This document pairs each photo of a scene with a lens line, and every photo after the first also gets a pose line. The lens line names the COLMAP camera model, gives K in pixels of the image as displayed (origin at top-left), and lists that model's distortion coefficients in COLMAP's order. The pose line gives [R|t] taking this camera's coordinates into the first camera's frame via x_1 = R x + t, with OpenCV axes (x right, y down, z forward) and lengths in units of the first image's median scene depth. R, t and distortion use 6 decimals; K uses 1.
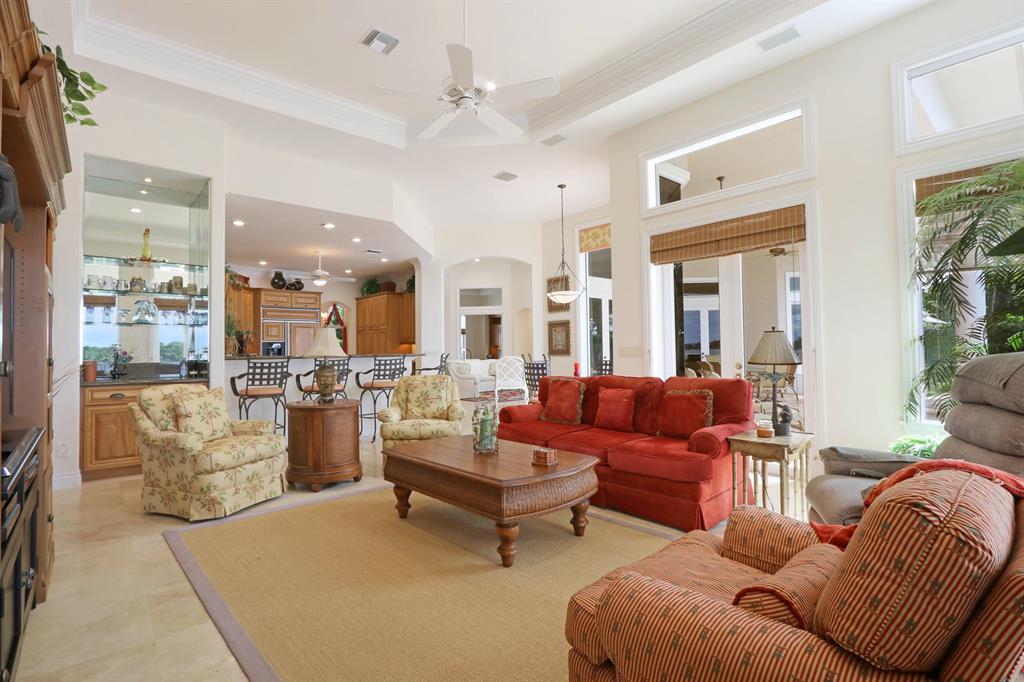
lens RADIAL K [[498.0, 0, 512.0], [0, 498.0, 341.0], [0, 0, 1]] dist [0.001245, 0.000262]
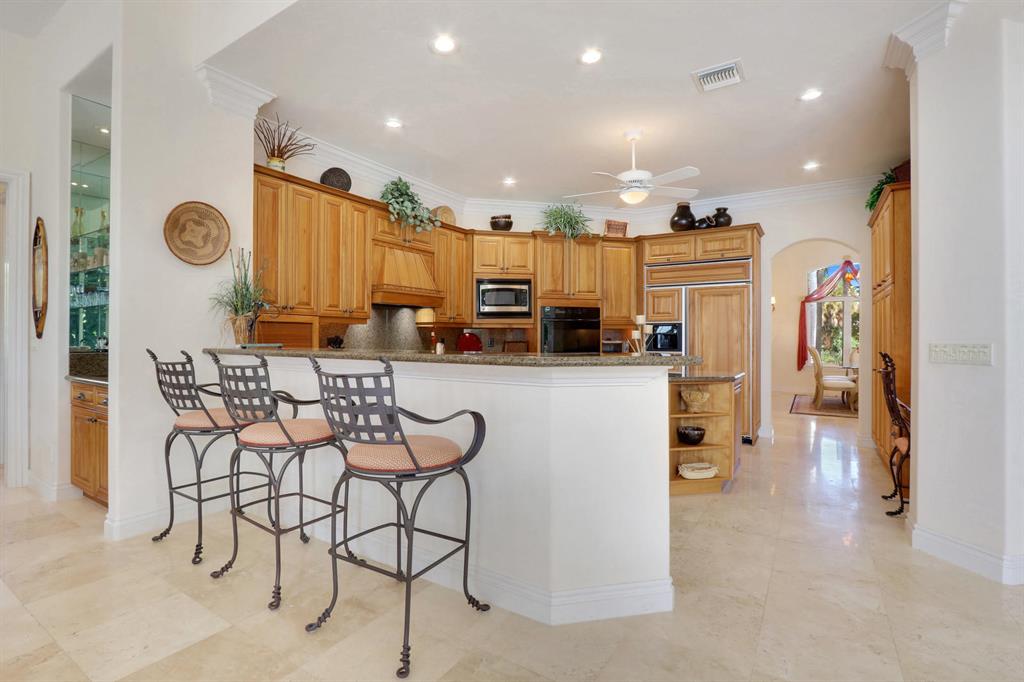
lens RADIAL K [[498.0, 0, 512.0], [0, 498.0, 341.0], [0, 0, 1]] dist [0.001245, 0.000262]
pose [[0.244071, 0.007909, -0.969725, 0.045928], [0.016651, 0.999785, 0.012345, 0.011703], [0.969614, -0.019160, 0.243887, 0.669334]]
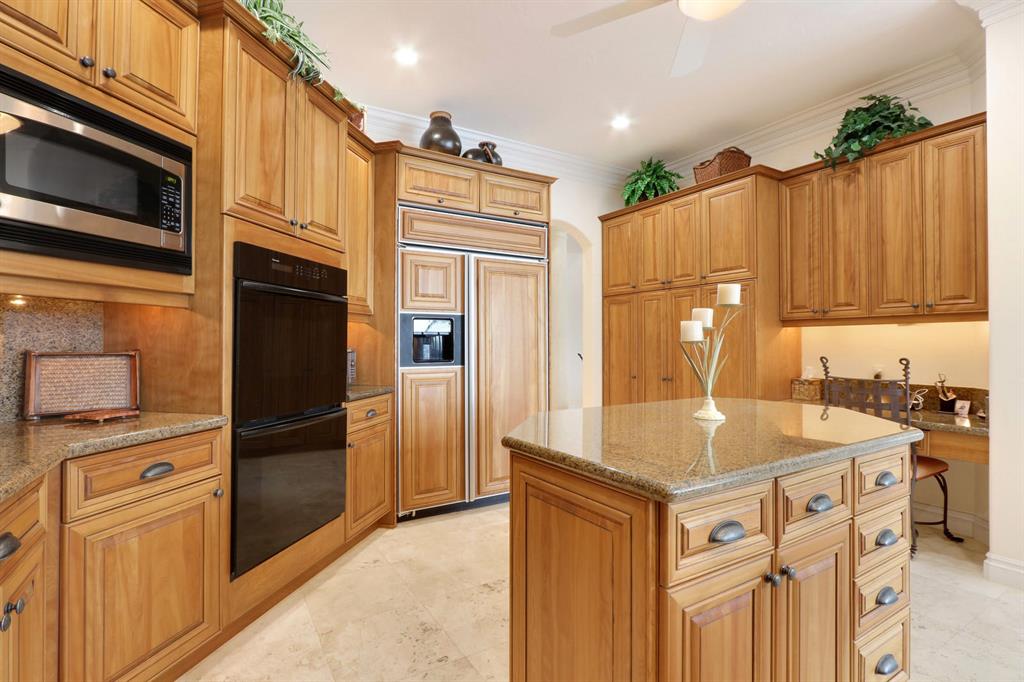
lens RADIAL K [[498.0, 0, 512.0], [0, 498.0, 341.0], [0, 0, 1]] dist [0.001245, 0.000262]
pose [[0.985838, 0.003603, -0.167661, -0.367618], [-0.000729, 0.999852, 0.017196, 0.012969], [0.167698, -0.016830, 0.985695, 0.676569]]
